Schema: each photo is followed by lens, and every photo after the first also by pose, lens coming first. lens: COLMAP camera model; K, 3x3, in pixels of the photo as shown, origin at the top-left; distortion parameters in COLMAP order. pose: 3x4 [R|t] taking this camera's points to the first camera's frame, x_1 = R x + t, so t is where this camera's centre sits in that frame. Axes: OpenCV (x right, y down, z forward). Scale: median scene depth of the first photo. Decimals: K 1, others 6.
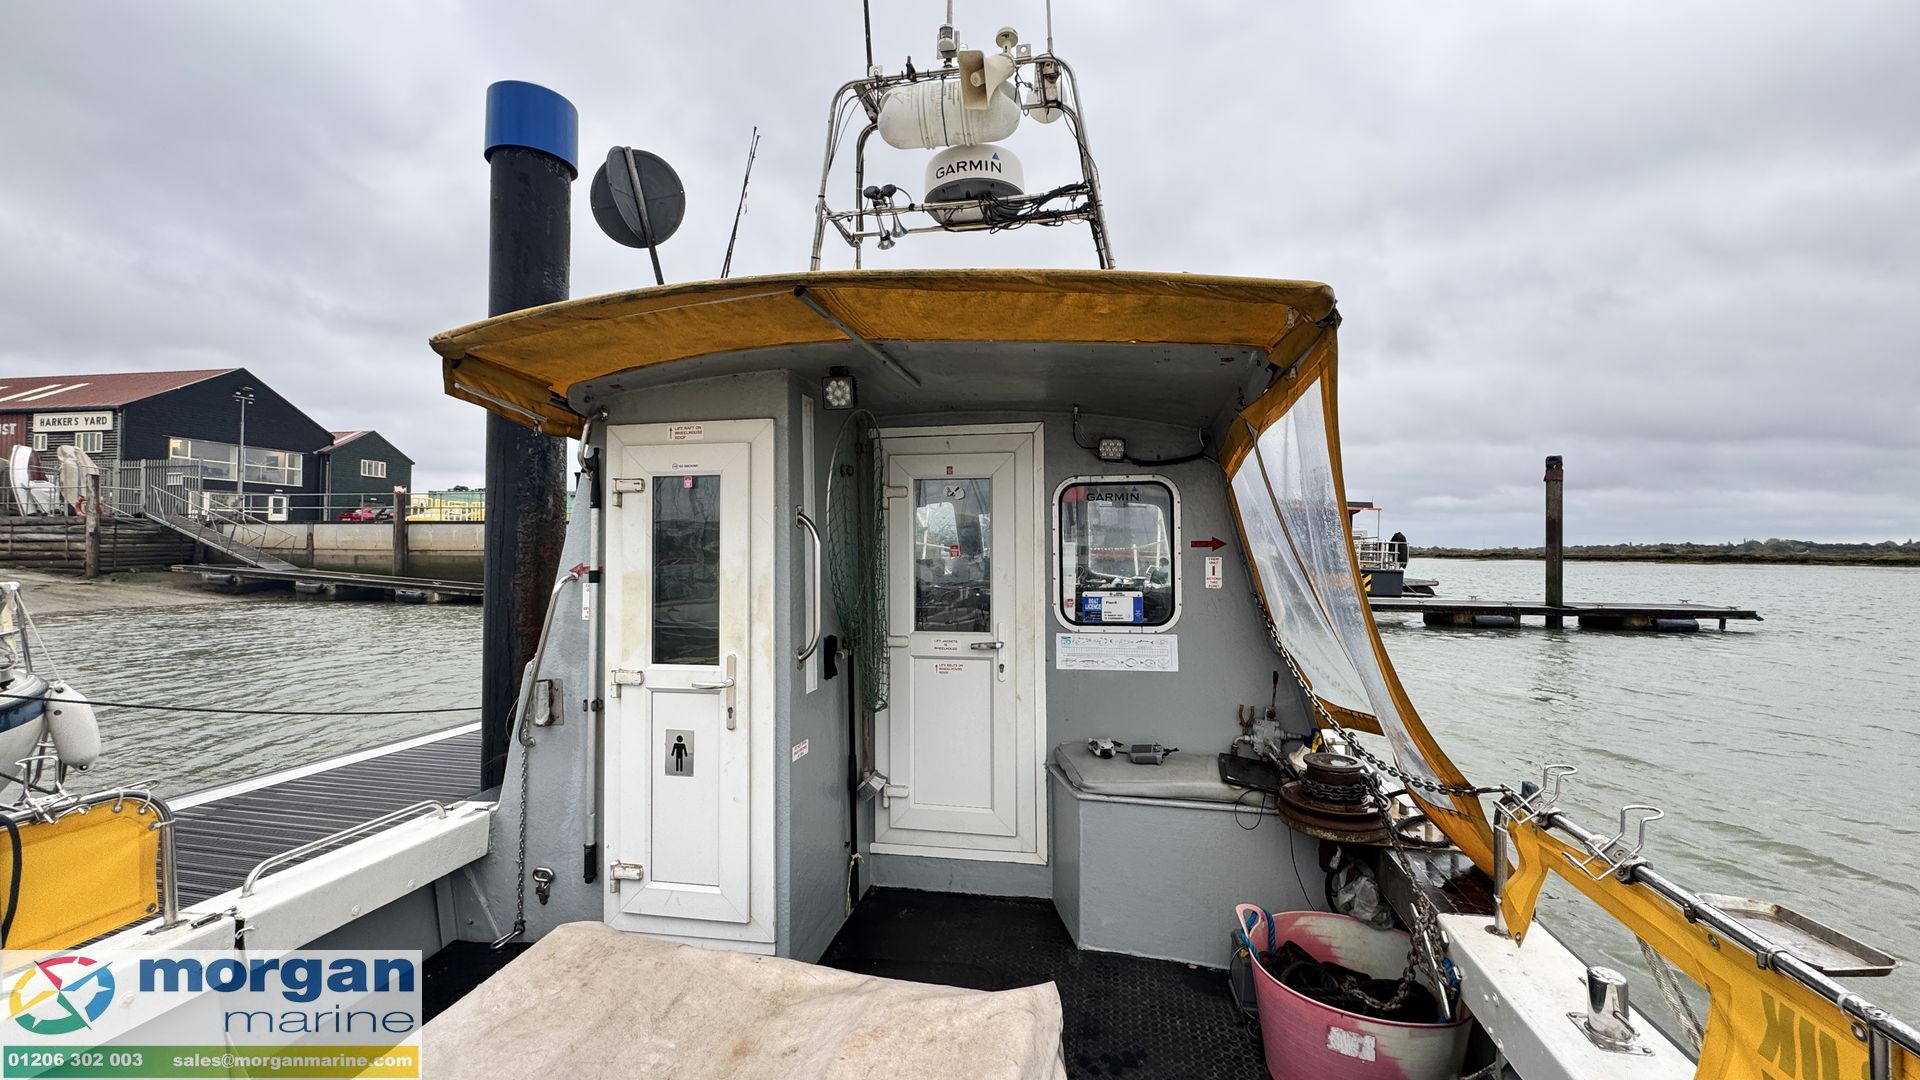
lens RADIAL K [[762.5, 0, 961.2], [0, 762.5, 537.2], [0, 0, 1]] dist [-0.003522, 0.000119]
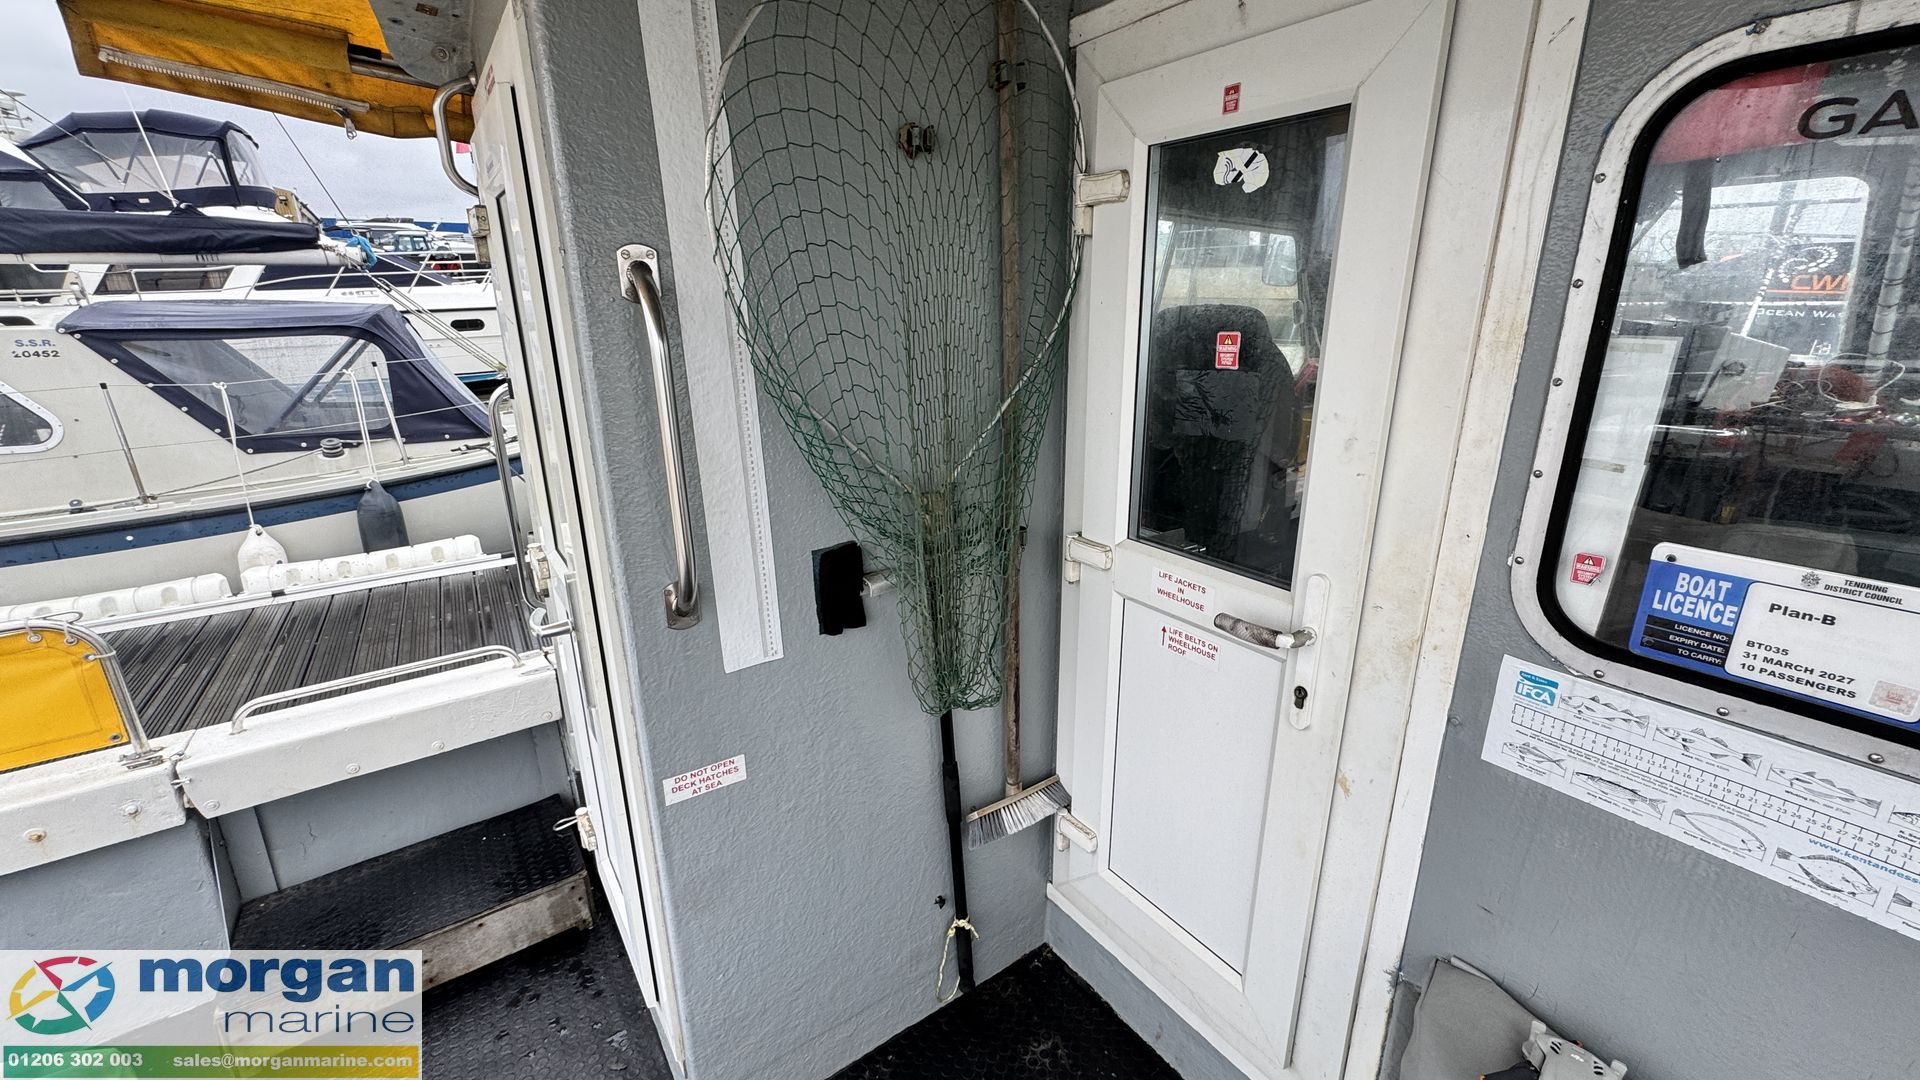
lens RADIAL K [[758.2, 0, 960.0], [0, 758.2, 540.0], [0, 0, 1]] dist [-0.004138, 0.000308]
pose [[0.719292, 0.204878, -0.663811, 0.162292], [0.019295, 0.949264, 0.313888, -0.012501], [0.694440, -0.238585, 0.678845, 0.680063]]
